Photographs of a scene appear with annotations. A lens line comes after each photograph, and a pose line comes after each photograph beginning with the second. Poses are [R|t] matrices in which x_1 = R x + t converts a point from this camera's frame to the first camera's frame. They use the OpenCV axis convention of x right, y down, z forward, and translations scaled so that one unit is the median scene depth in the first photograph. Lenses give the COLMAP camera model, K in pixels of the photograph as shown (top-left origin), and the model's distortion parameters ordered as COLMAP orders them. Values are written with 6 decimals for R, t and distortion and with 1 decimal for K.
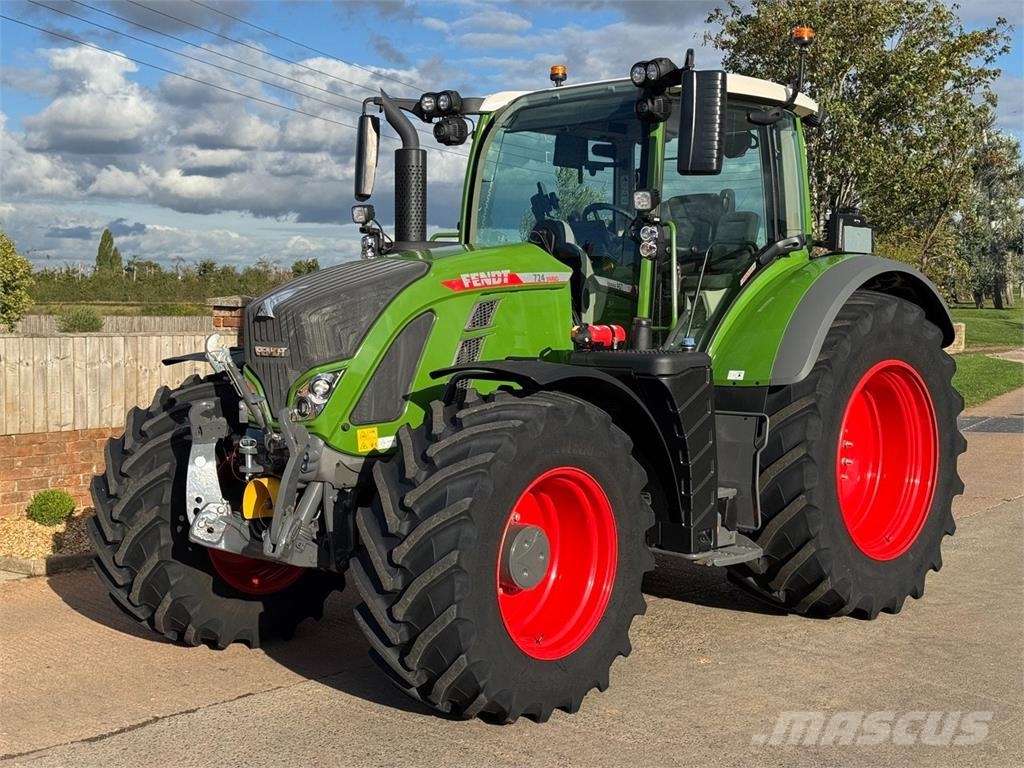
lens RADIAL K [[1423.7, 0, 512.0], [0, 1423.7, 384.0], [0, 0, 1]] dist [0.140452, -0.046690]
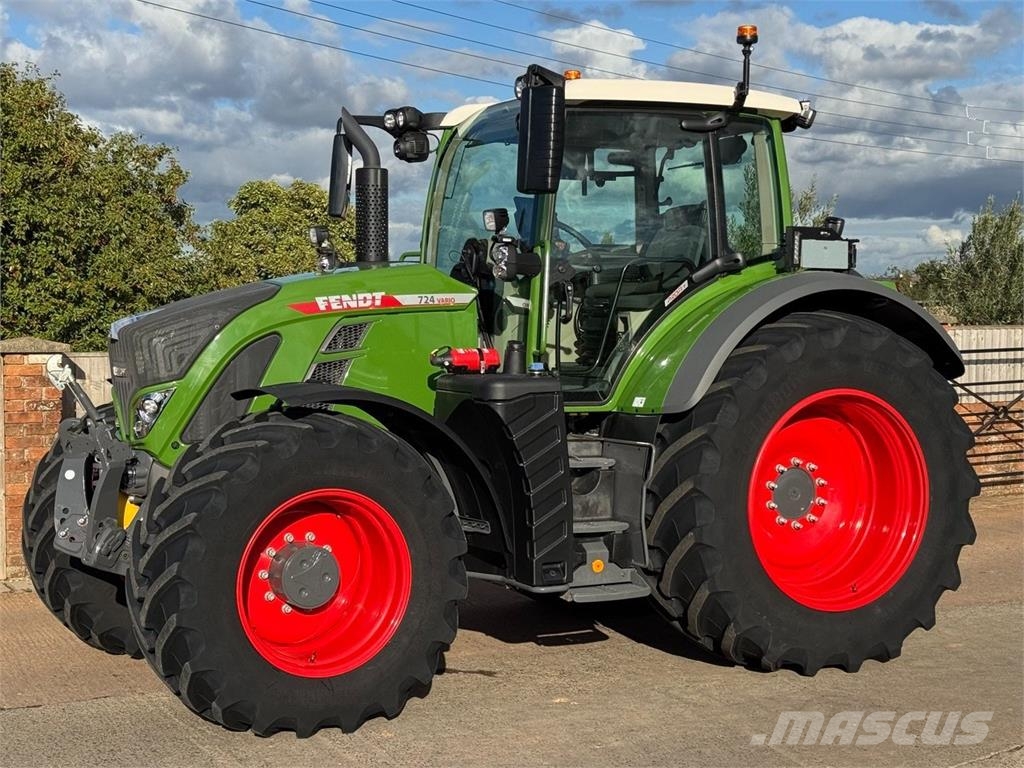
lens RADIAL K [[1702.0, 0, 513.7], [0, 1702.0, 416.2], [0, 0, 1]] dist [0.164706, -0.104254]
pose [[0.945625, 0.019285, -0.324686, 0.442018], [-0.018586, 0.999813, 0.005252, -0.001718], [0.324727, 0.001068, 0.945807, -0.084622]]
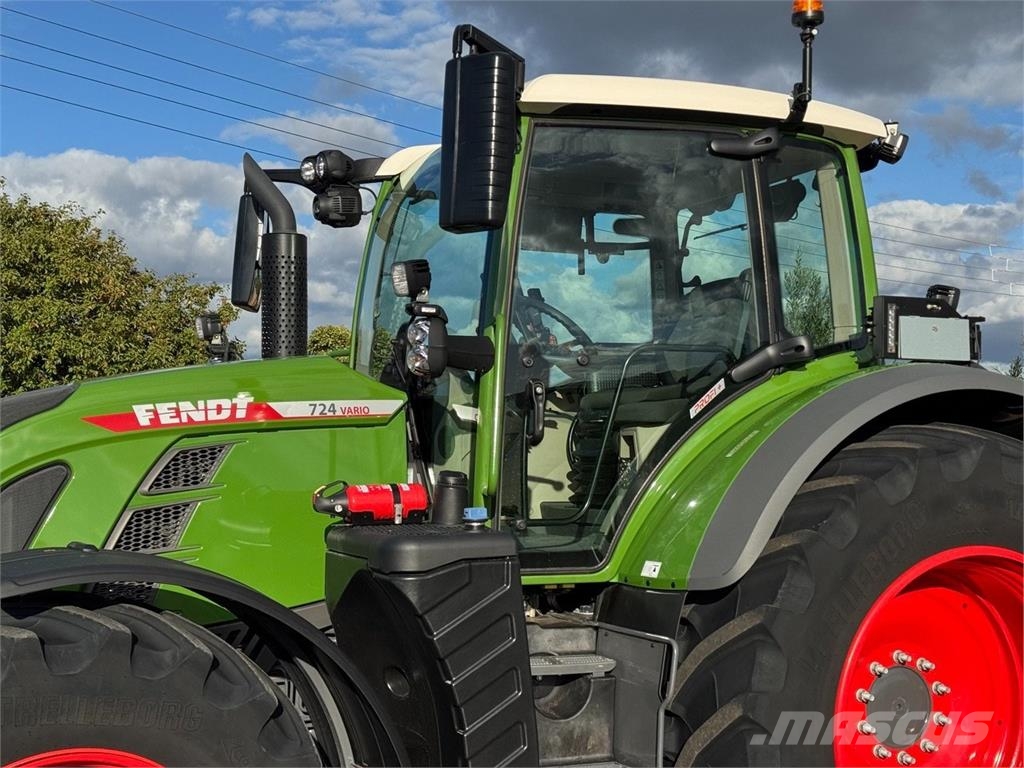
lens RADIAL K [[1423.7, 0, 512.0], [0, 1423.7, 384.0], [0, 0, 1]] dist [0.140452, -0.046690]
pose [[0.929553, -0.022921, -0.367975, 0.322312], [-0.014182, 0.995104, -0.097809, -0.023646], [0.368416, 0.096137, 0.924677, 0.424395]]
